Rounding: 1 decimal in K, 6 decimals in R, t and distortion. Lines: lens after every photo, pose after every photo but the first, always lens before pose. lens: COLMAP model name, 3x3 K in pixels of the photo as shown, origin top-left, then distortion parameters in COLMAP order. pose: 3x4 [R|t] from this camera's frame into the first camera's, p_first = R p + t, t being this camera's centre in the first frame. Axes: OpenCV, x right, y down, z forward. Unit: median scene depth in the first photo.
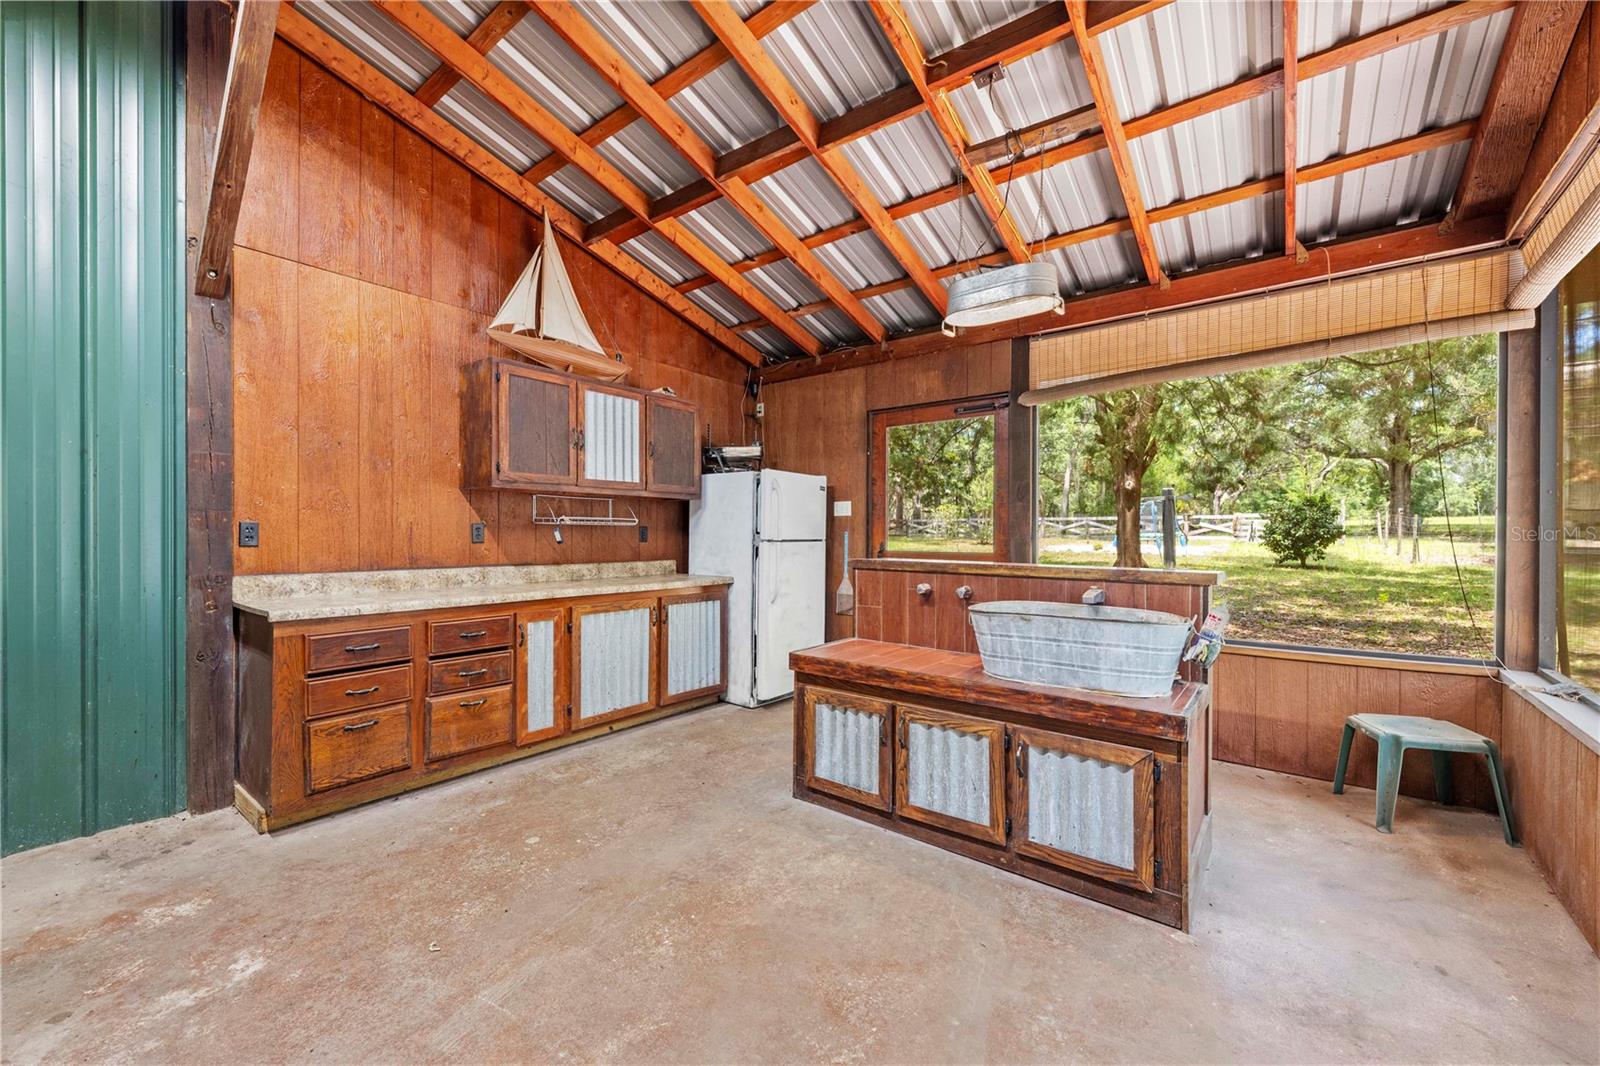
lens RADIAL K [[639.9, 0, 799.3], [0, 639.9, 536.3], [0, 0, 1]] dist [-0.001118, -0.000060]
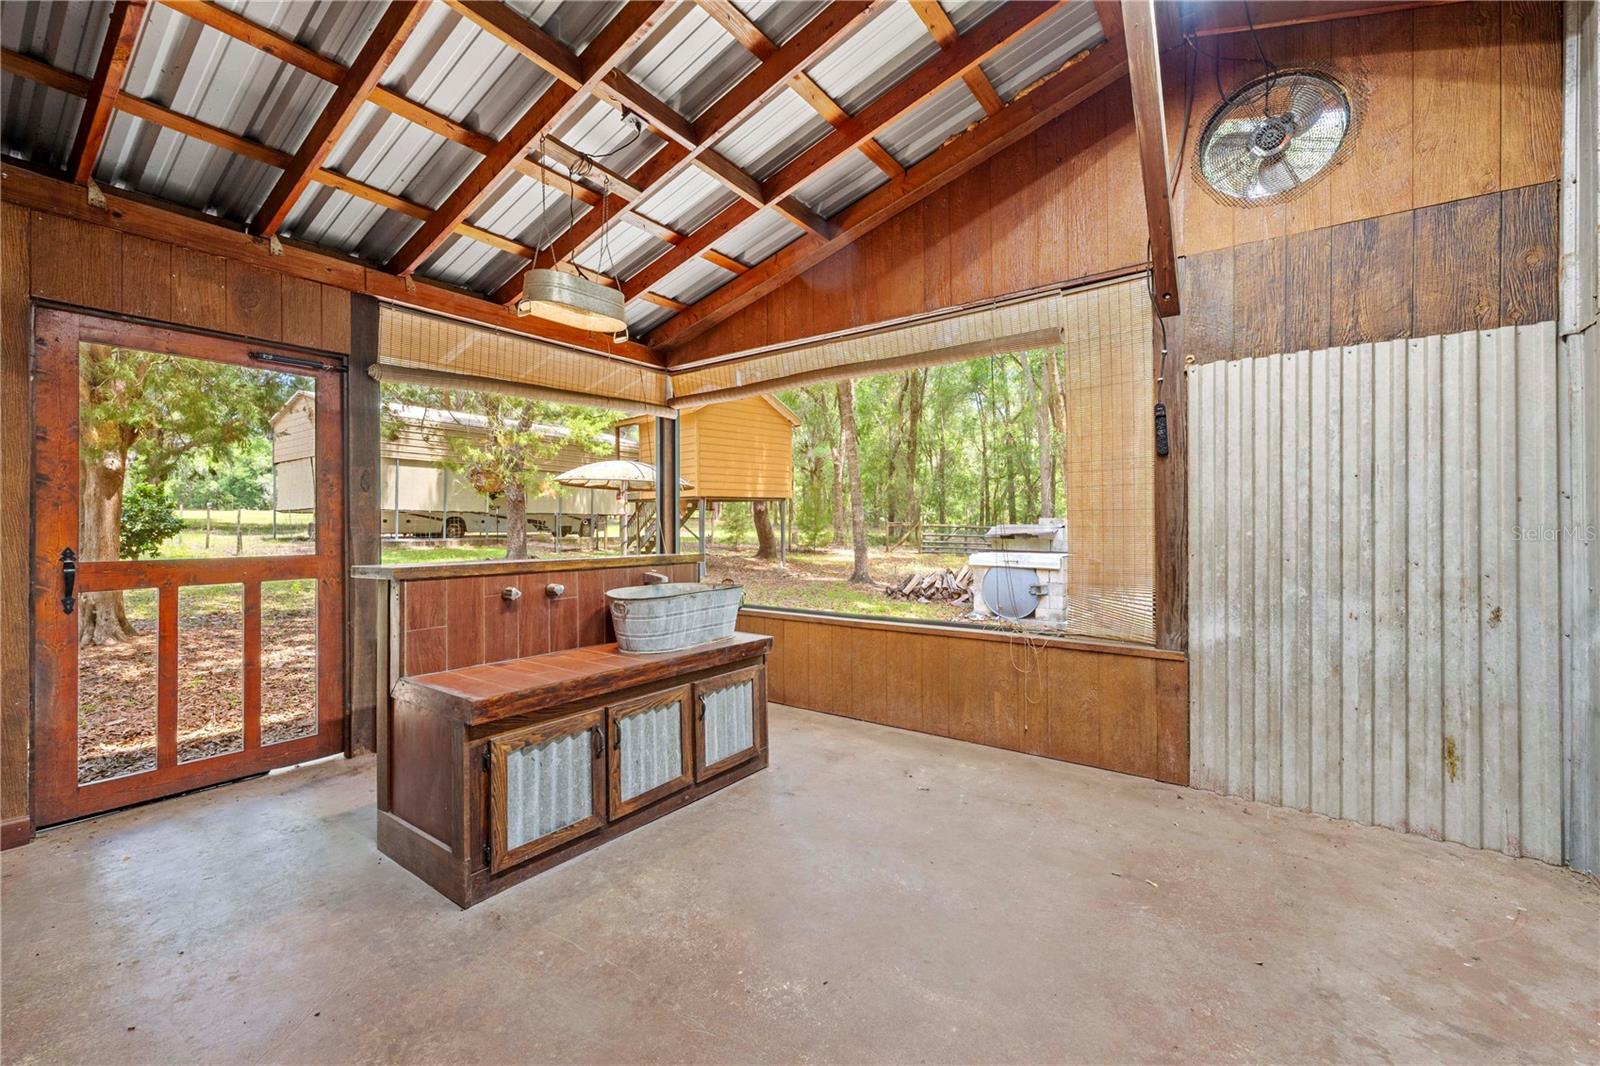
lens RADIAL K [[641.8, 0, 797.1], [0, 641.8, 521.9], [0, 0, 1]] dist [0.000431, -0.000056]
pose [[-0.037728, 0.004796, 0.999277, -0.823990], [0.008521, 0.999954, -0.004478, -0.009819], [-0.999252, 0.008346, -0.037767, 0.750961]]
